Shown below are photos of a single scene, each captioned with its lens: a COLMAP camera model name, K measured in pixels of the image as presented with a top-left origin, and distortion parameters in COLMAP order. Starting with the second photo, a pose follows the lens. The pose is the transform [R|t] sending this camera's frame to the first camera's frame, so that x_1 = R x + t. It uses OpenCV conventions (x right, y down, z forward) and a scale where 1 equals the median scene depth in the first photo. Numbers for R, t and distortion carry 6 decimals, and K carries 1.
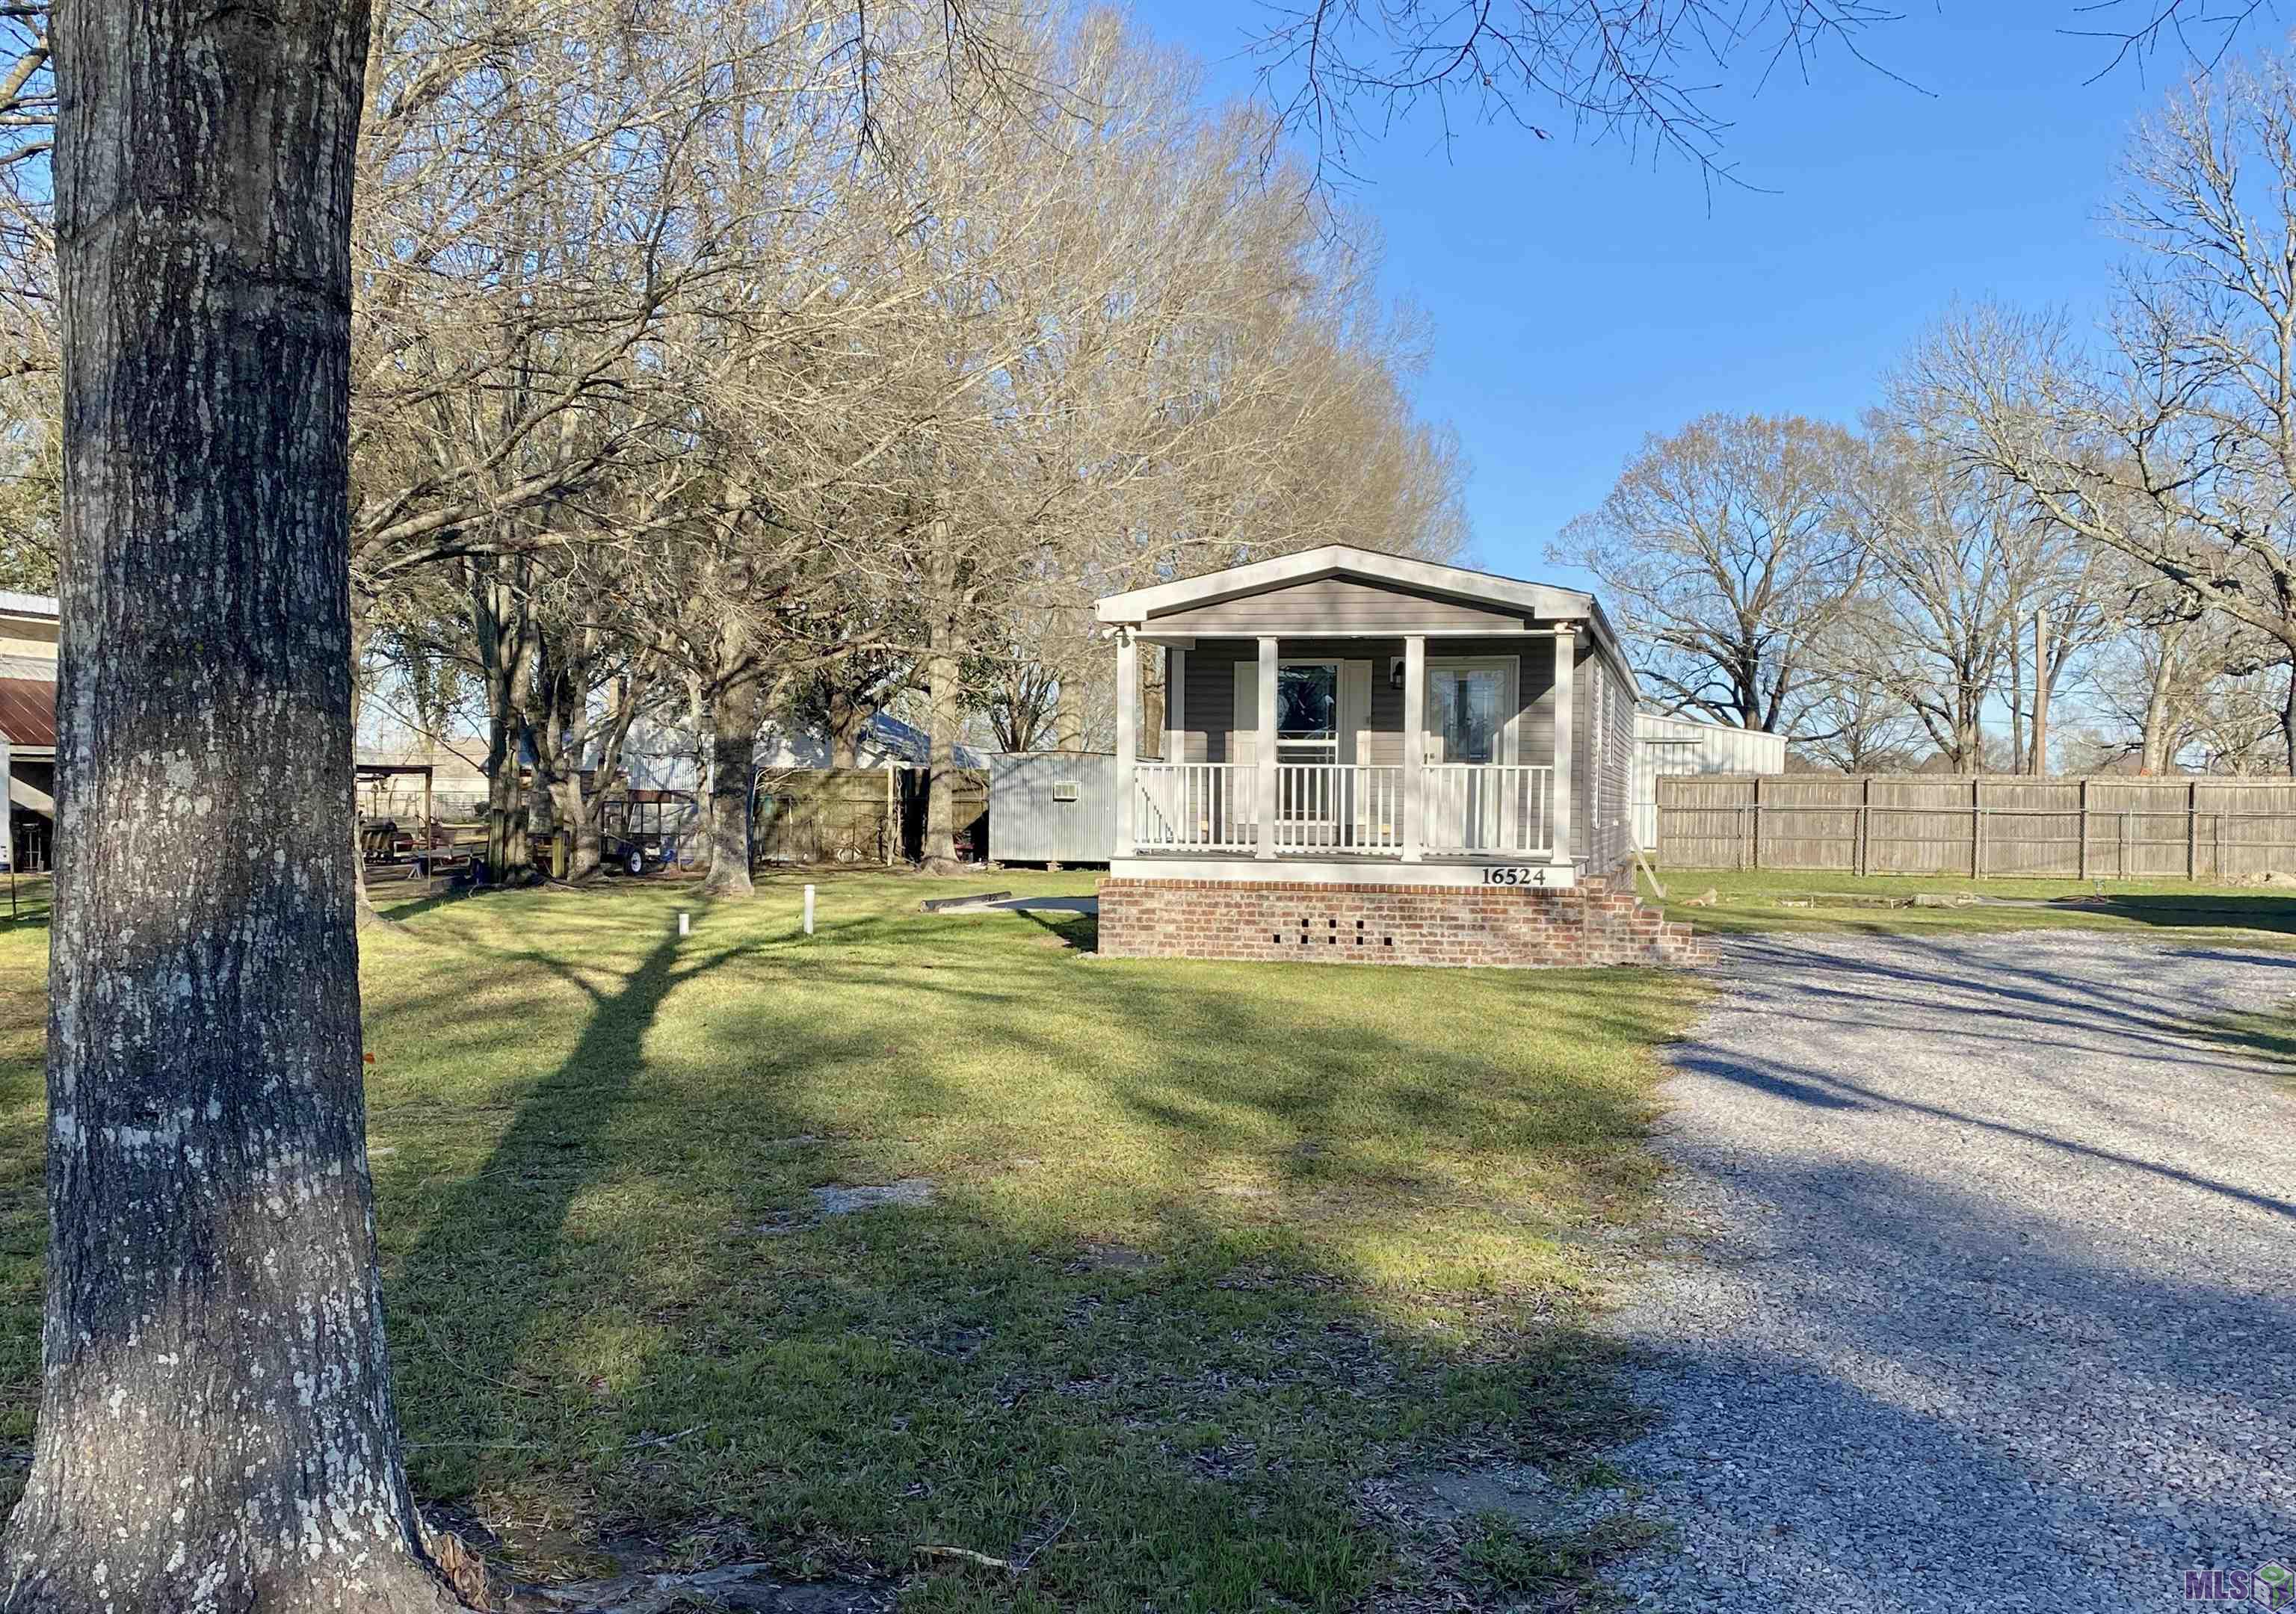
lens RADIAL K [[2216.9, 0, 1185.5], [0, 2216.9, 923.1], [0, 0, 1]] dist [0.139627, -0.328808]
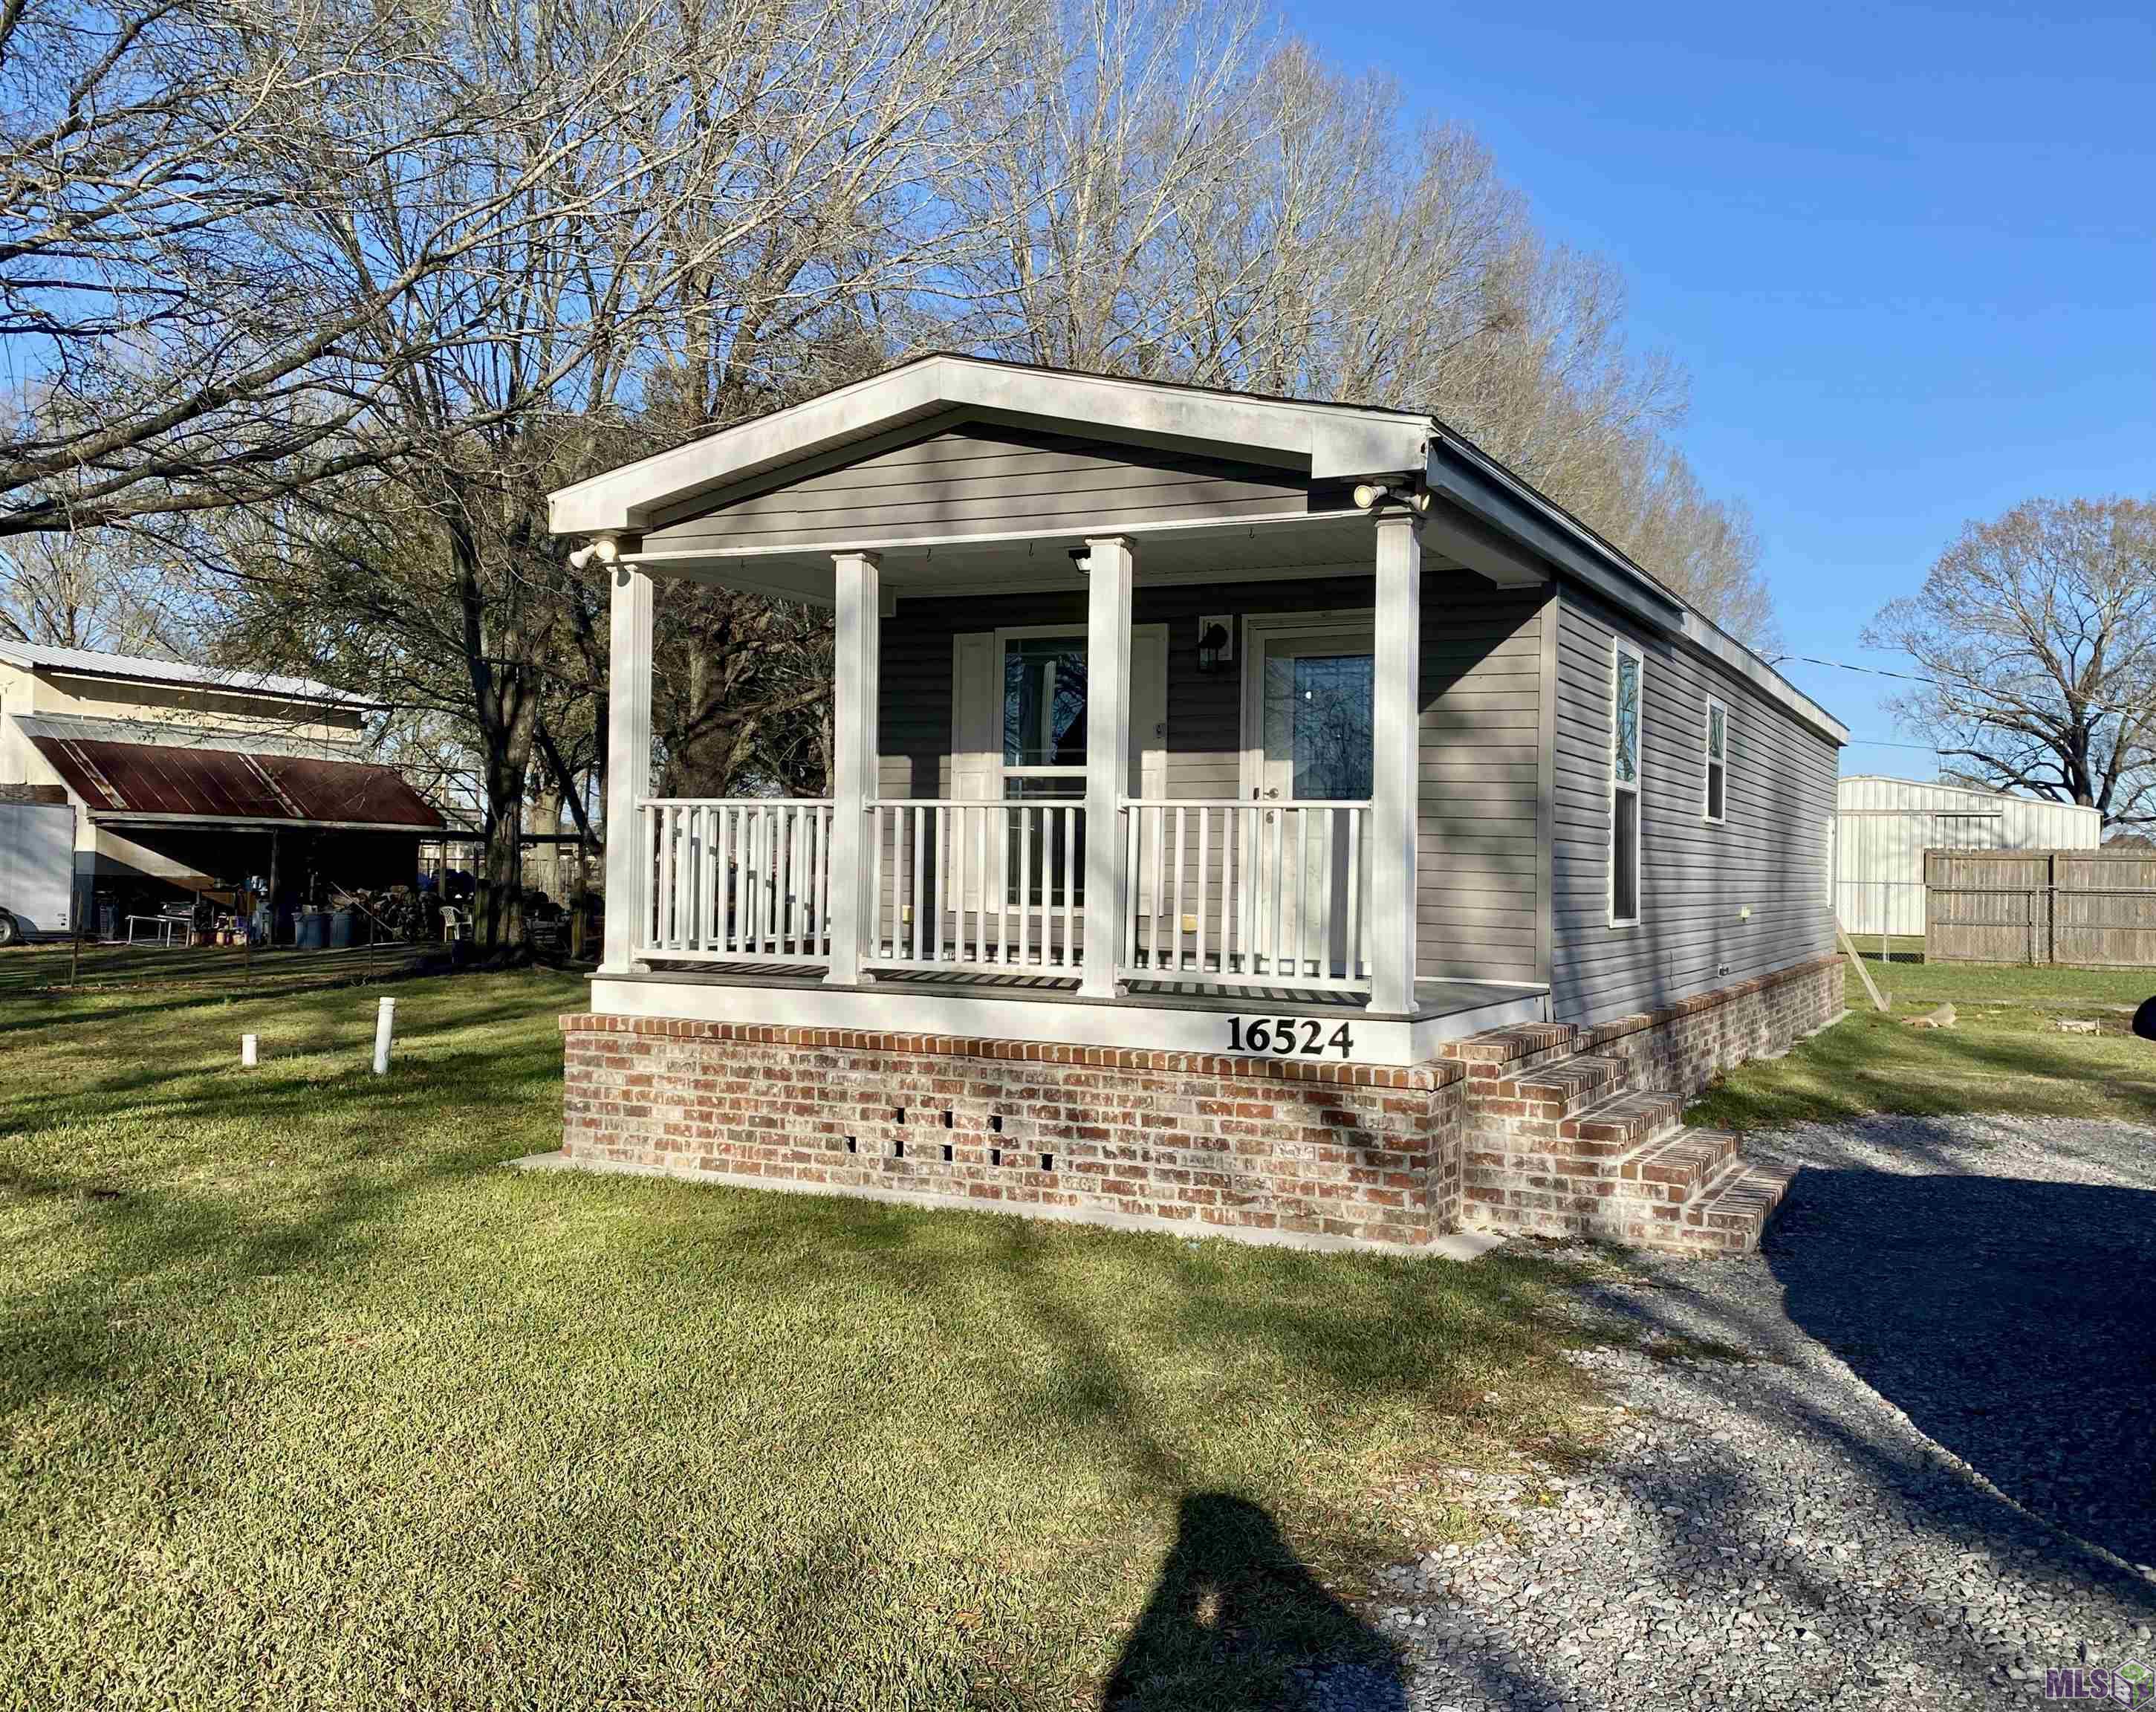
lens RADIAL K [[1878.6, 0, 1147.7], [0, 1878.6, 832.9], [0, 0, 1]] dist [0.103367, -0.203961]
pose [[0.976401, 0.001860, -0.215956, 0.184705], [-0.018603, 0.996970, -0.075525, -0.029976], [0.215161, 0.077760, 0.973478, 0.550796]]
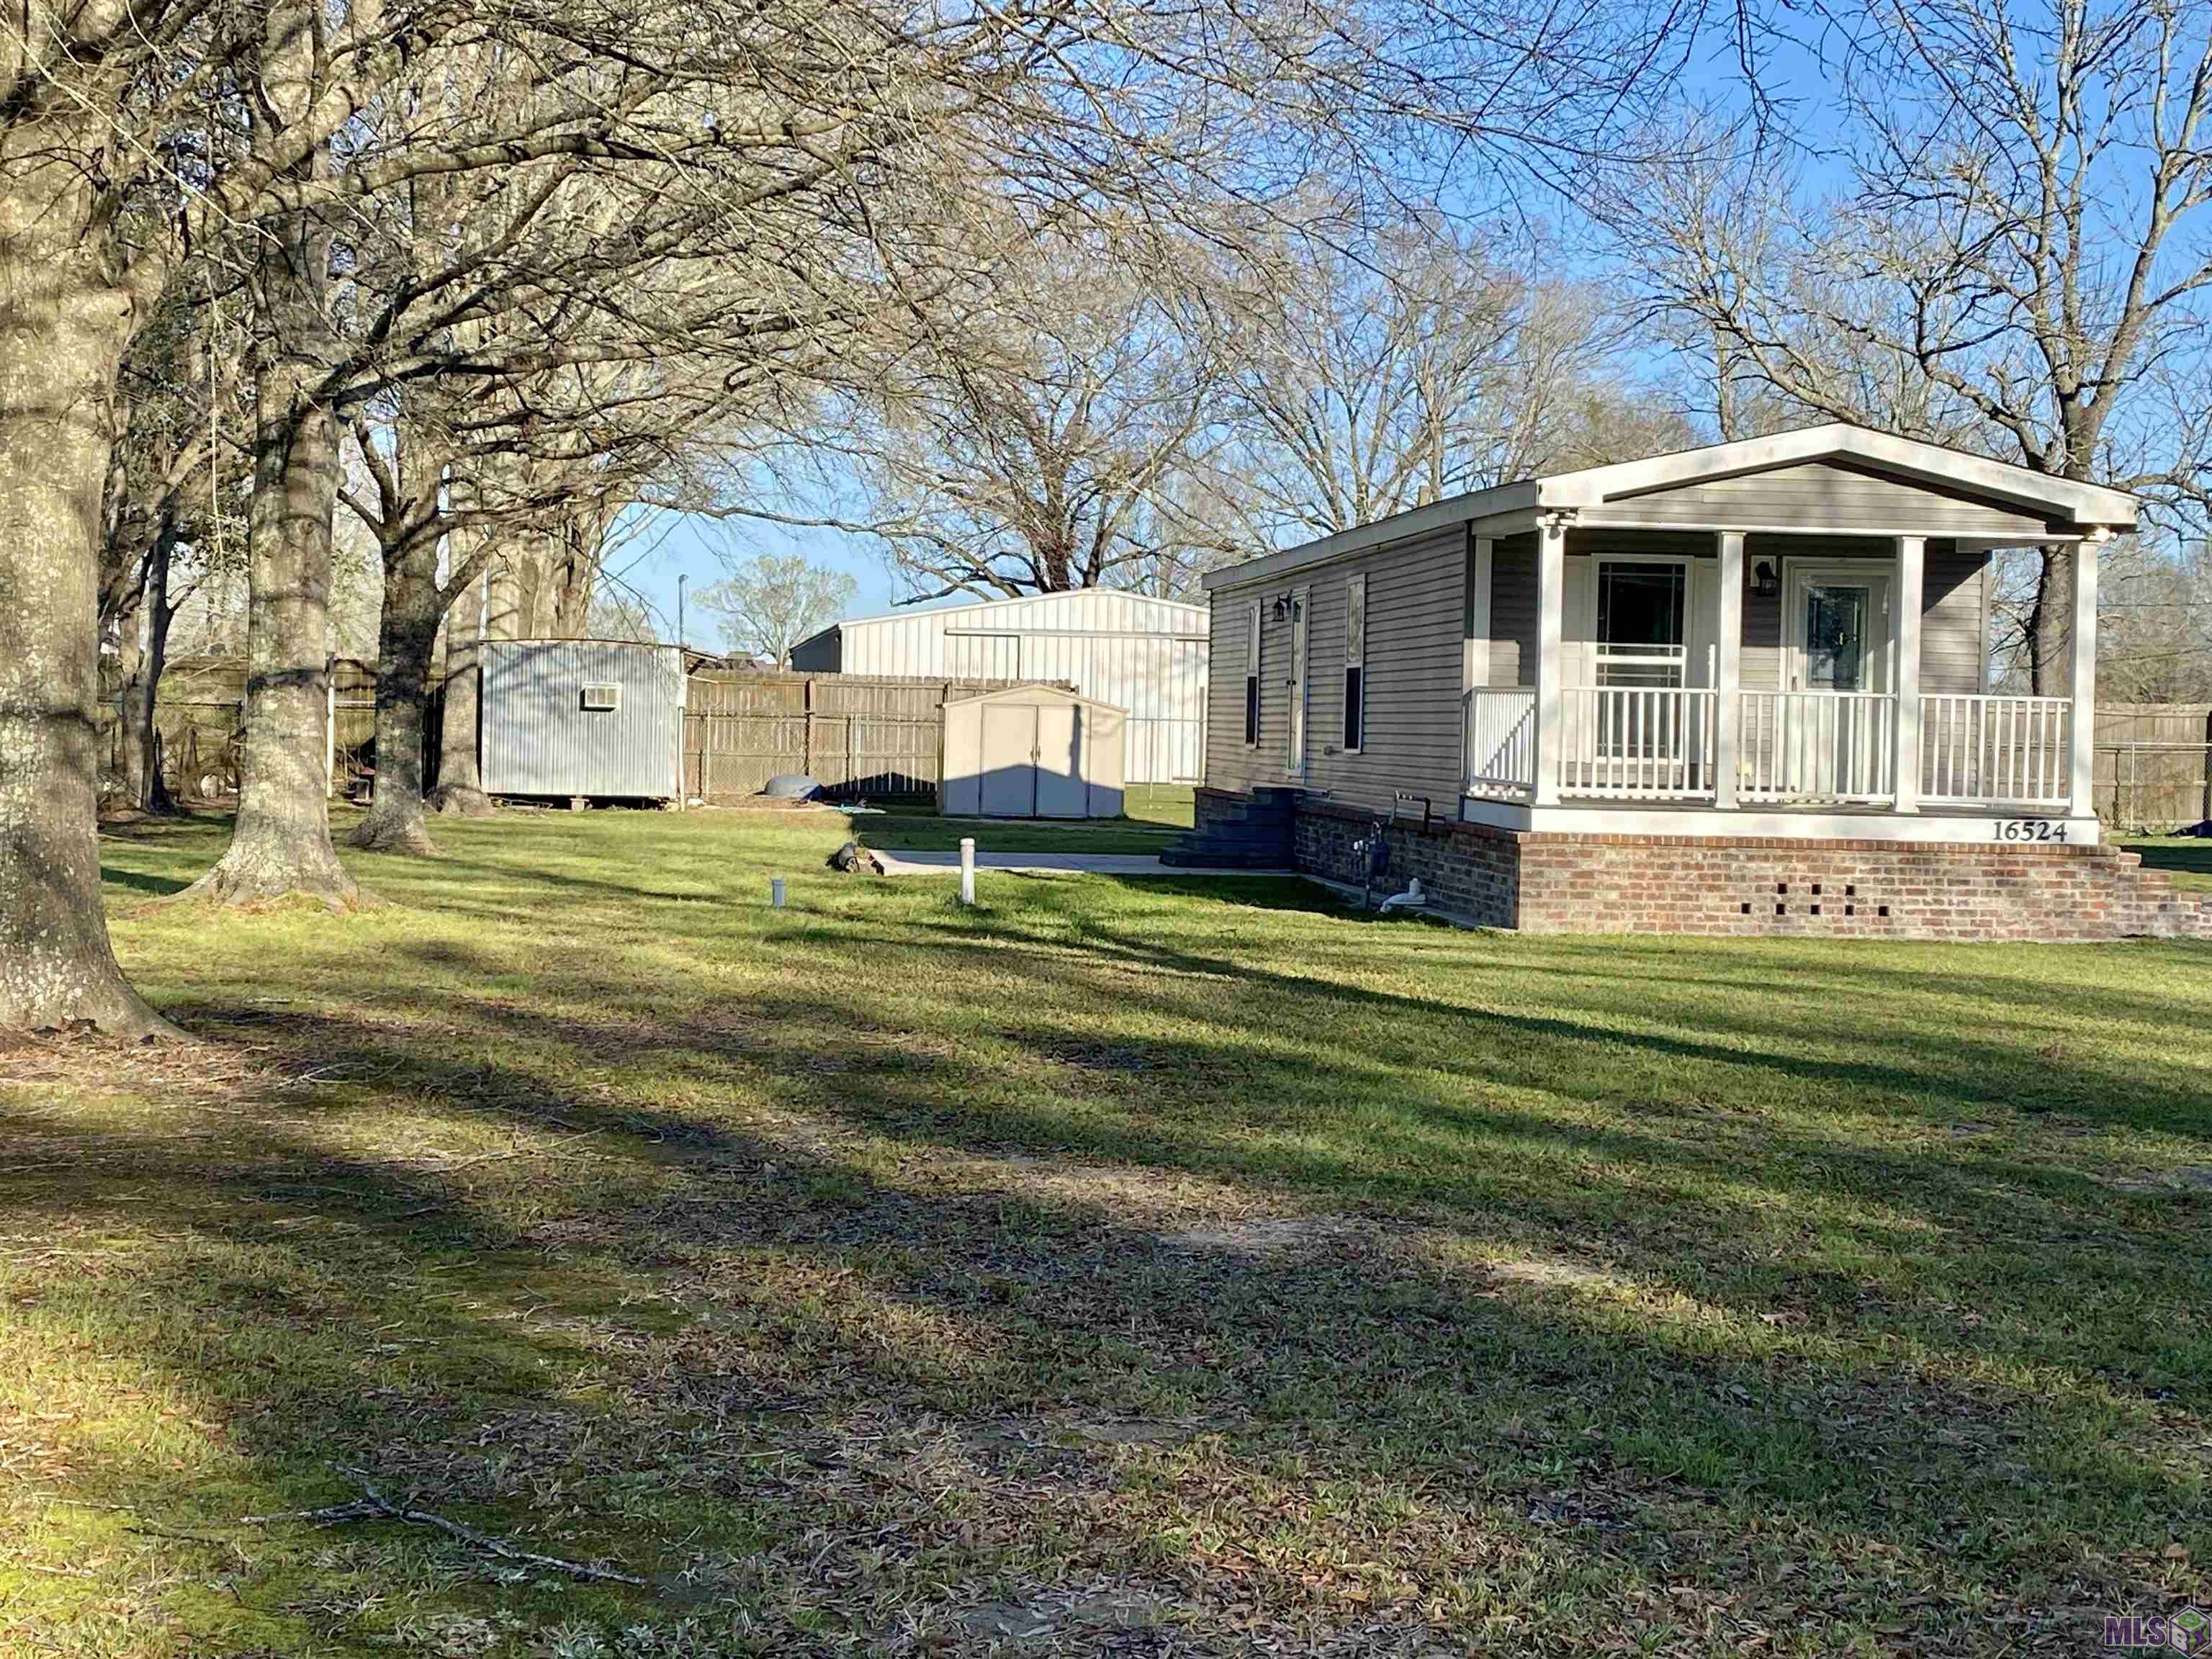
lens RADIAL K [[3116.3, 0, 1106.0], [0, 3116.3, 829.5], [0, 0, 1]] dist [0.202779, -0.491636]
pose [[0.940894, -0.000047, 0.338700, -0.519165], [0.004273, 0.999922, -0.011731, -0.008422], [-0.338673, 0.012485, 0.940821, 0.012103]]
